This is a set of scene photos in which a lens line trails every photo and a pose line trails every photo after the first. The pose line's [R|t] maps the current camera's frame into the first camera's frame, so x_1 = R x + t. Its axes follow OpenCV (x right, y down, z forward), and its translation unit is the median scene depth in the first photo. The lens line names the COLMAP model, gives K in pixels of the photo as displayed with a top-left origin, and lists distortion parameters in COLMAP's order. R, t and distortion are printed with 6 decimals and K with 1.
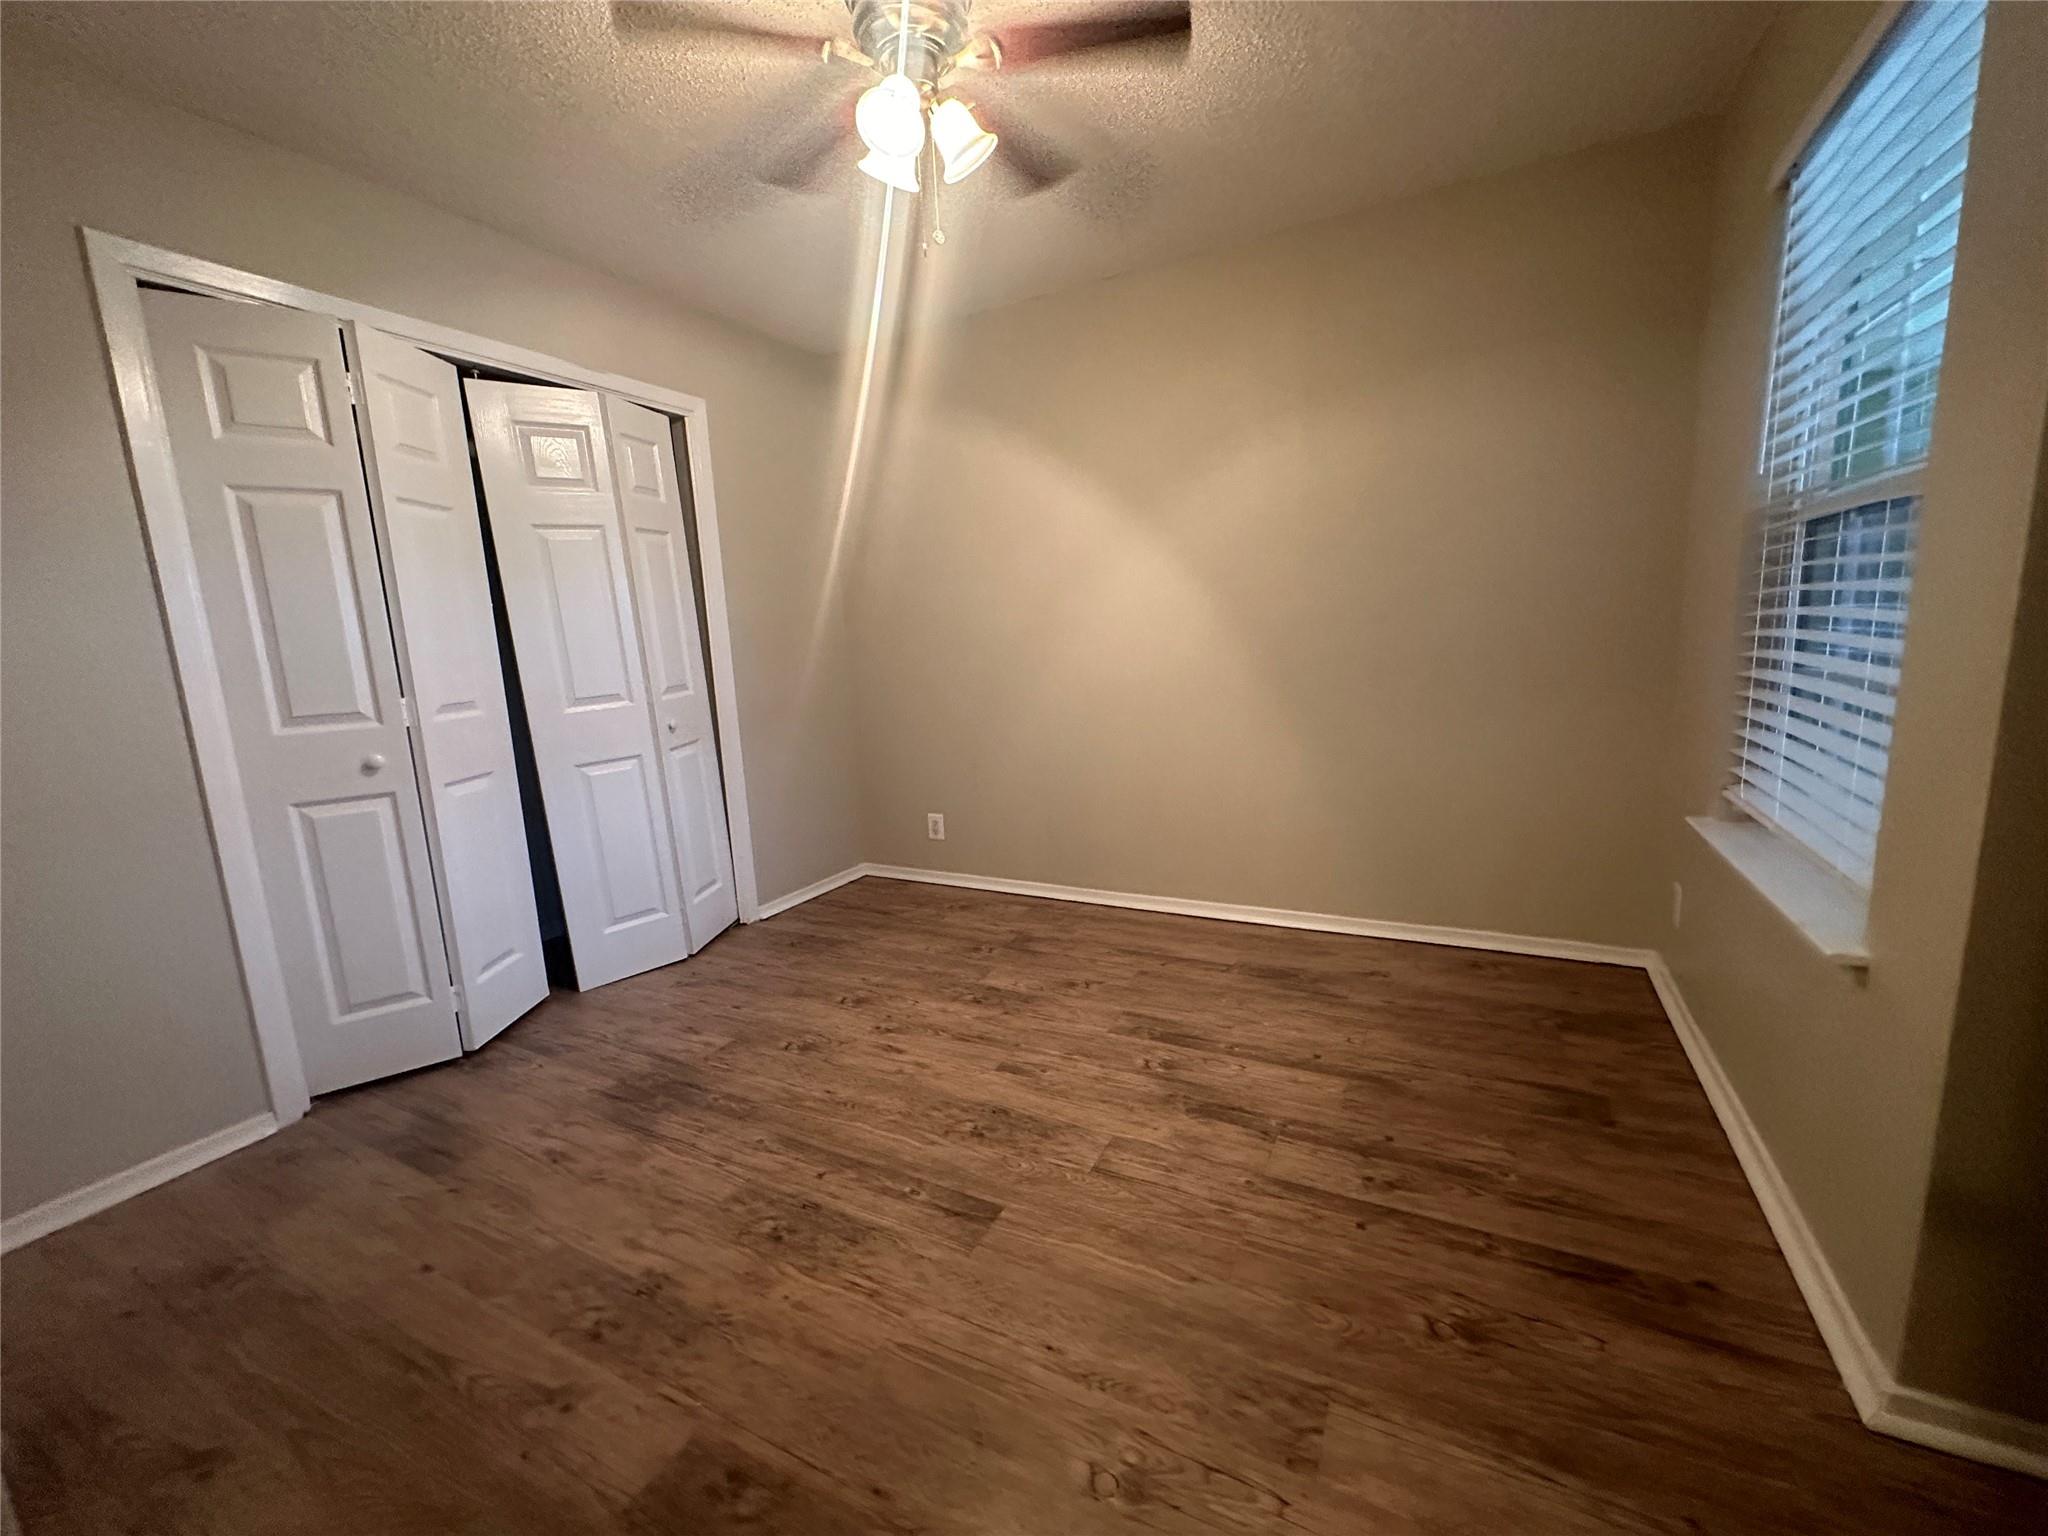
lens RADIAL K [[816.1, 0, 1025.1], [0, 816.1, 767.4], [0, 0, 1]] dist [-0.000824, 0.000289]
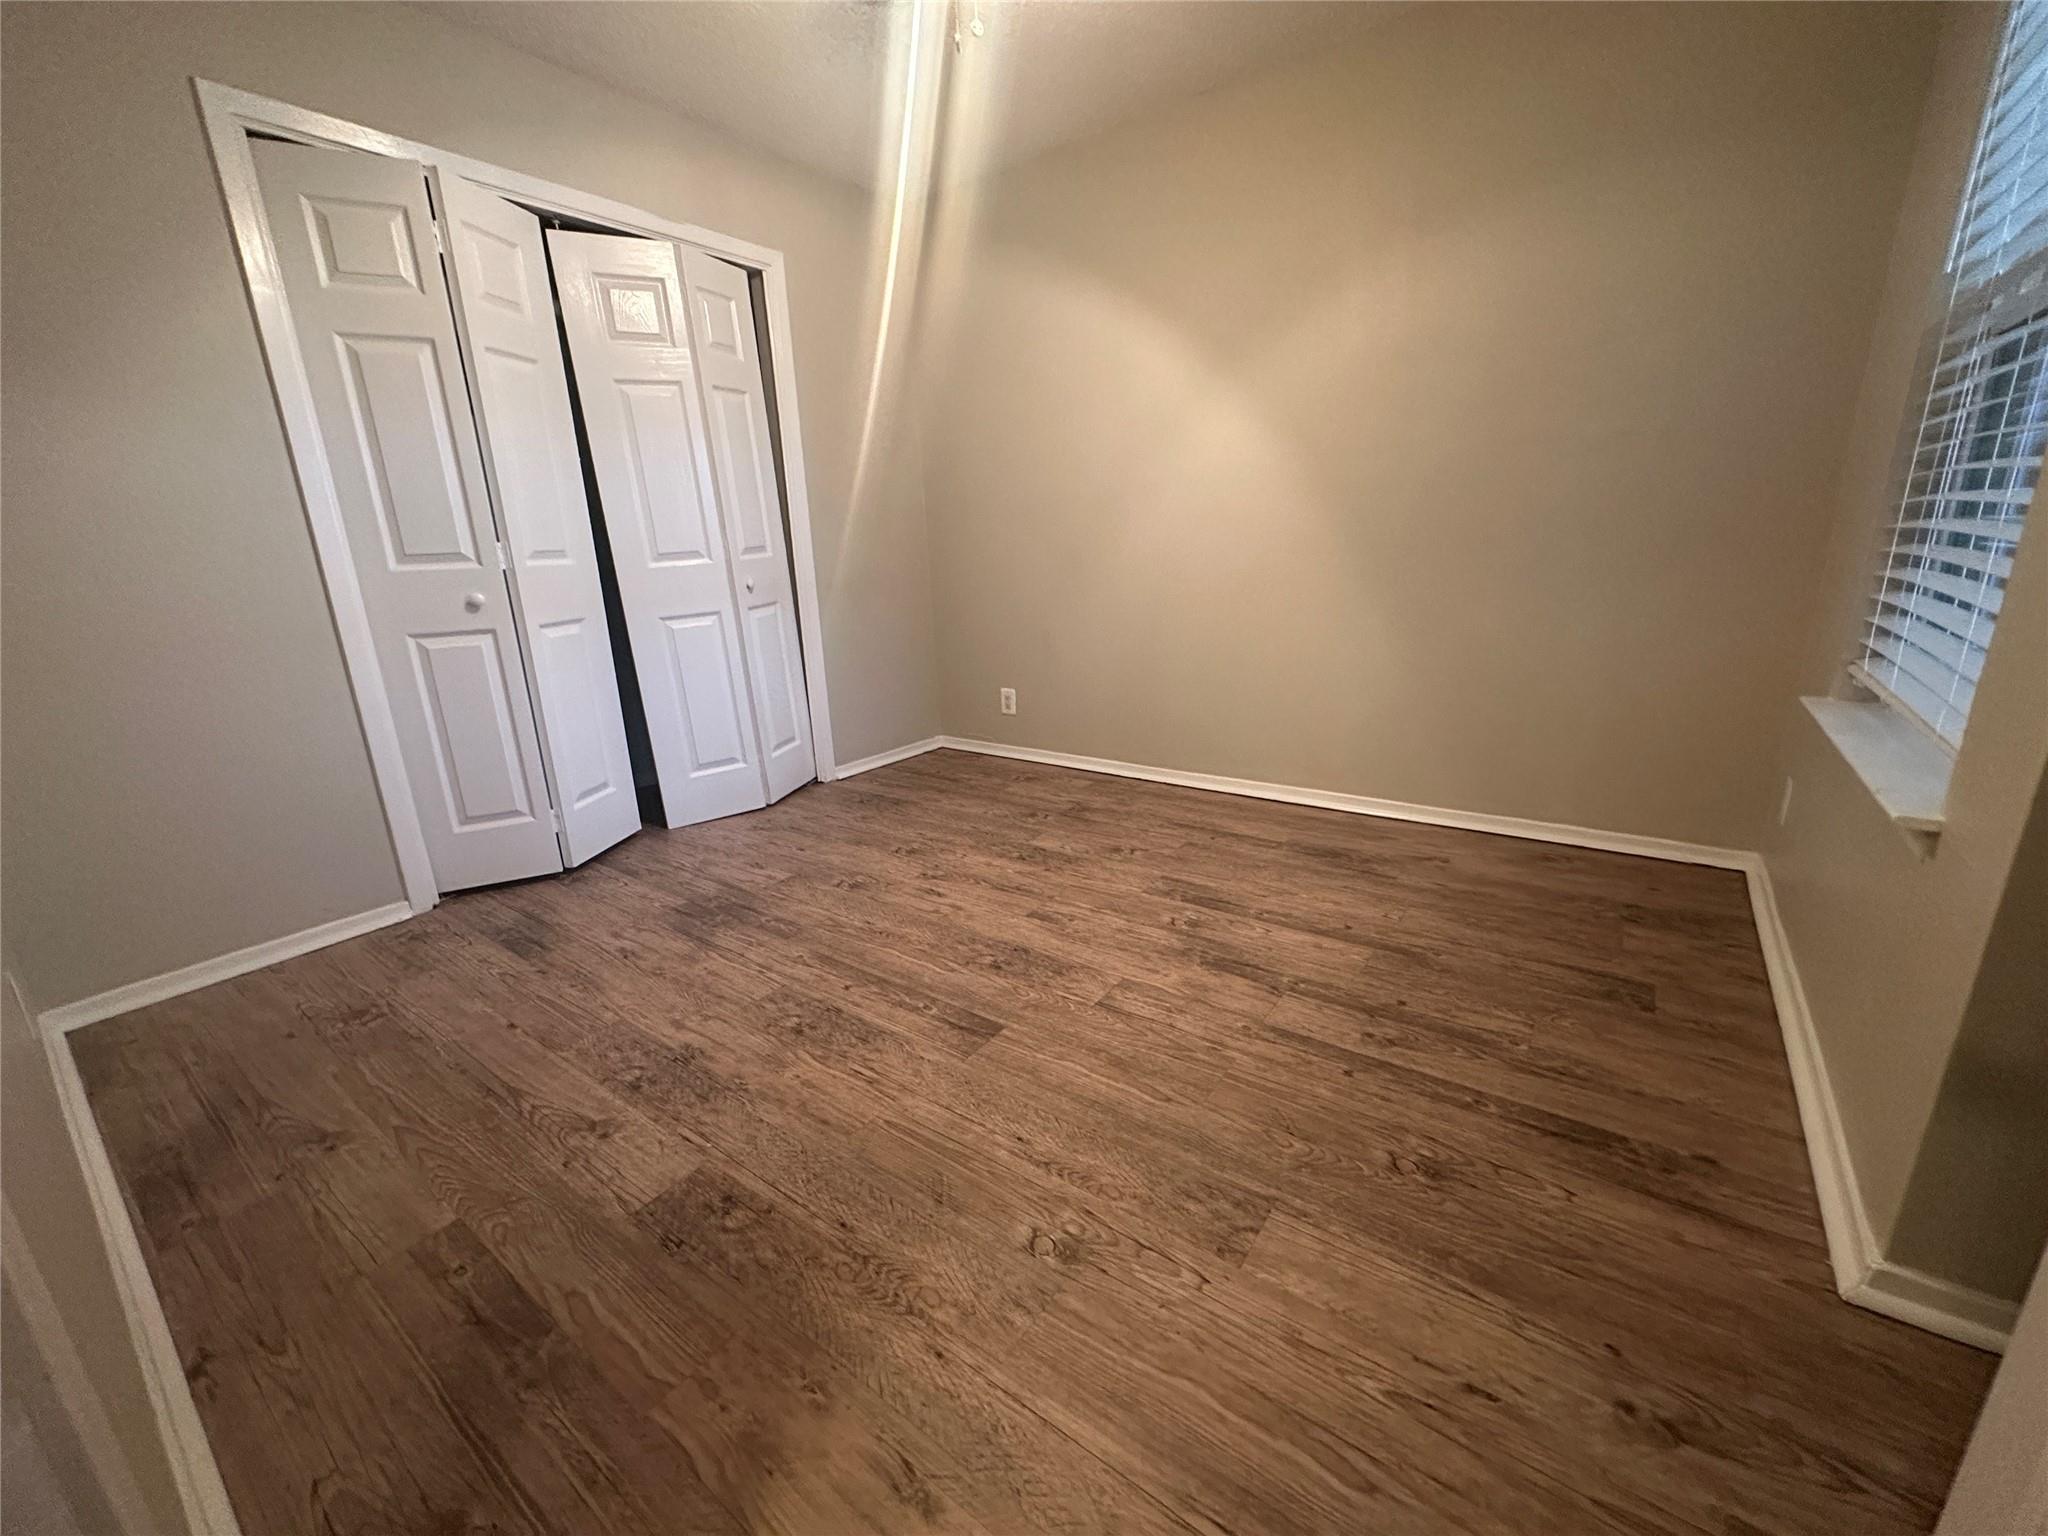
lens RADIAL K [[818.1, 0, 1026.6], [0, 818.1, 767.2], [0, 0, 1]] dist [-0.001890, 0.000823]
pose [[0.989022, 0.051853, -0.138375, 0.104433], [-0.035746, 0.992554, 0.116445, 0.063963], [0.143383, -0.110220, 0.983511, -0.003299]]
